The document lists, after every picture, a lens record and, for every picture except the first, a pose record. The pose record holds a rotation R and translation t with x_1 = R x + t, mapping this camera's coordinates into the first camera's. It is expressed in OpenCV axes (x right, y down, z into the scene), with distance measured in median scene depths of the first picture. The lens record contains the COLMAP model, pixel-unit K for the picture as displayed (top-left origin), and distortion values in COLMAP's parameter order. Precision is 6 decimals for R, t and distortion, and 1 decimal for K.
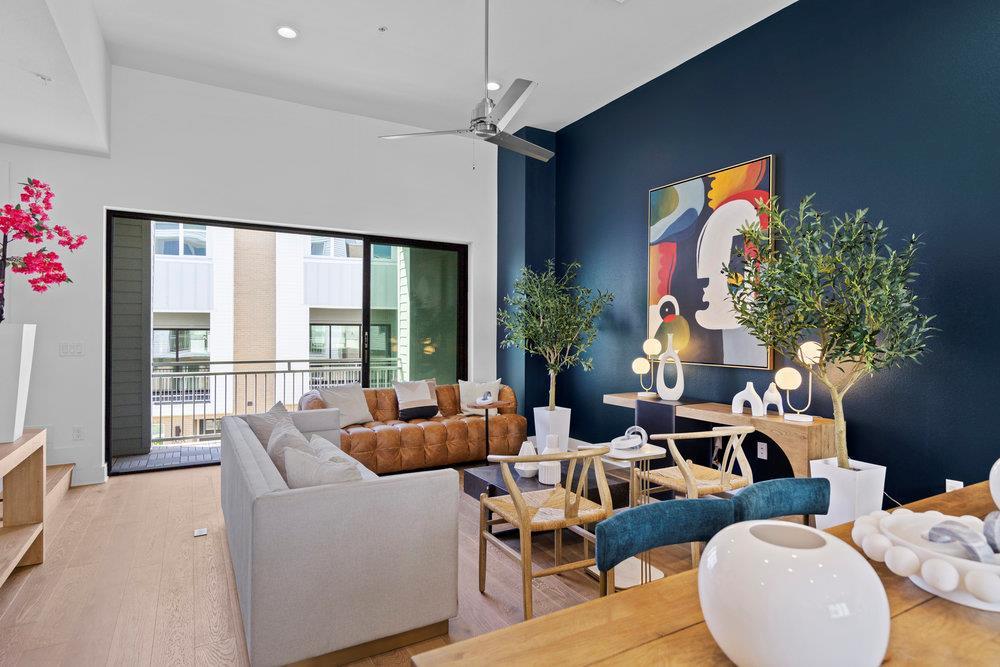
lens RADIAL K [[542.9, 0, 499.8], [0, 542.9, 335.4], [0, 0, 1]] dist [0.001856, 0.000227]
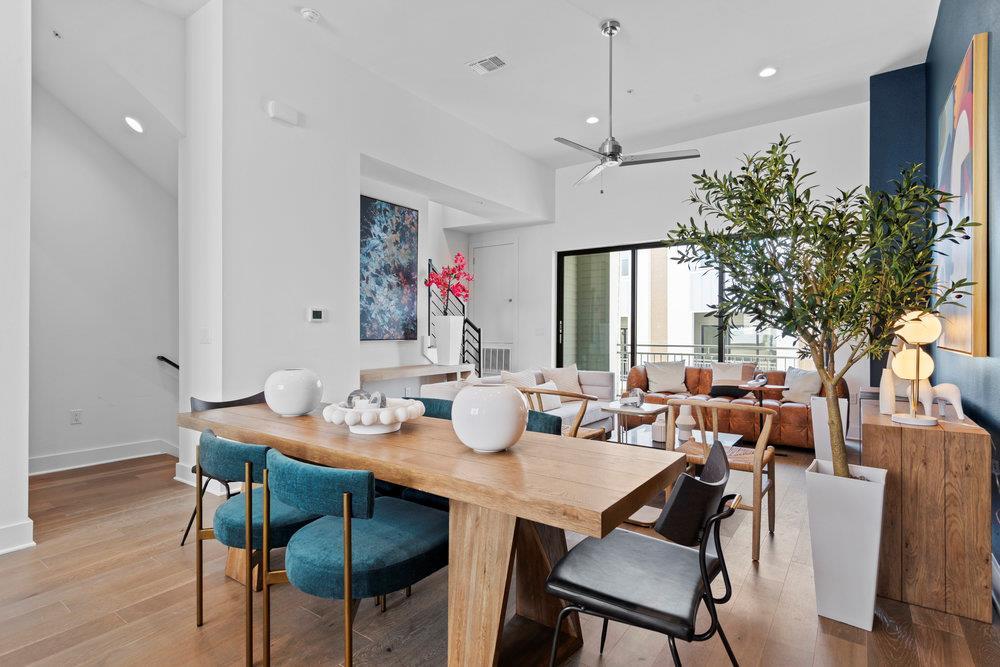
lens RADIAL K [[493.7, 0, 500.8], [0, 493.7, 328.5], [0, 0, 1]] dist [0.003976, 0.000349]
pose [[0.412134, -0.006827, -0.911098, 0.589338], [-0.003991, 0.999949, -0.009298, 0.025920], [0.911115, 0.007468, 0.412086, 0.163668]]
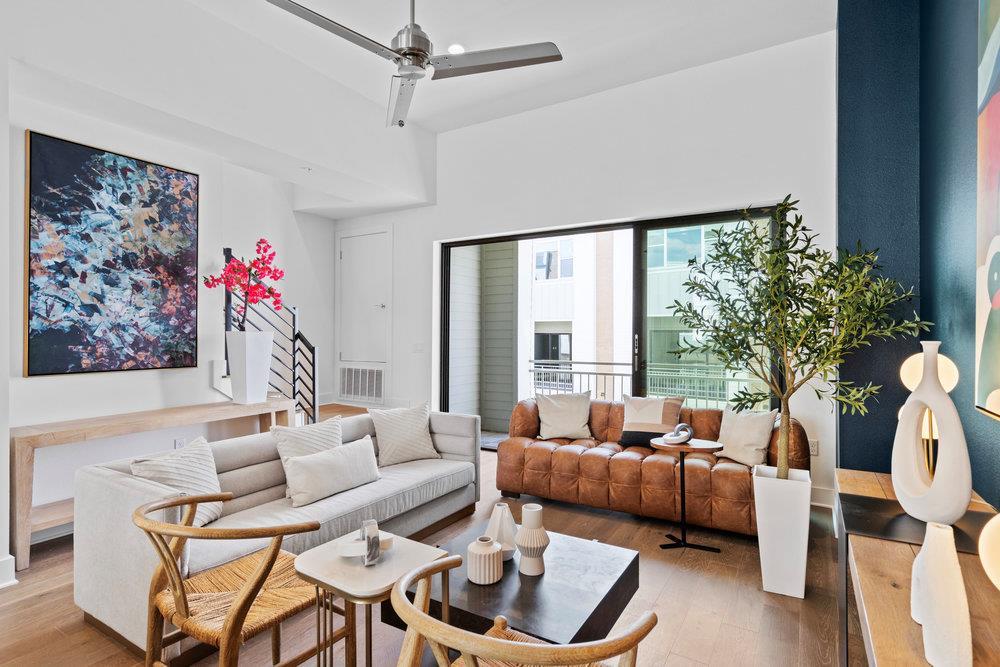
lens RADIAL K [[508.0, 0, 498.3], [0, 508.0, 333.7], [0, 0, 1]] dist [-0.006539, 0.000118]
pose [[0.481971, -0.004246, -0.876177, 0.393264], [-0.000014, 0.999988, -0.004853, -0.004514], [0.876187, 0.002351, 0.481966, 0.475048]]
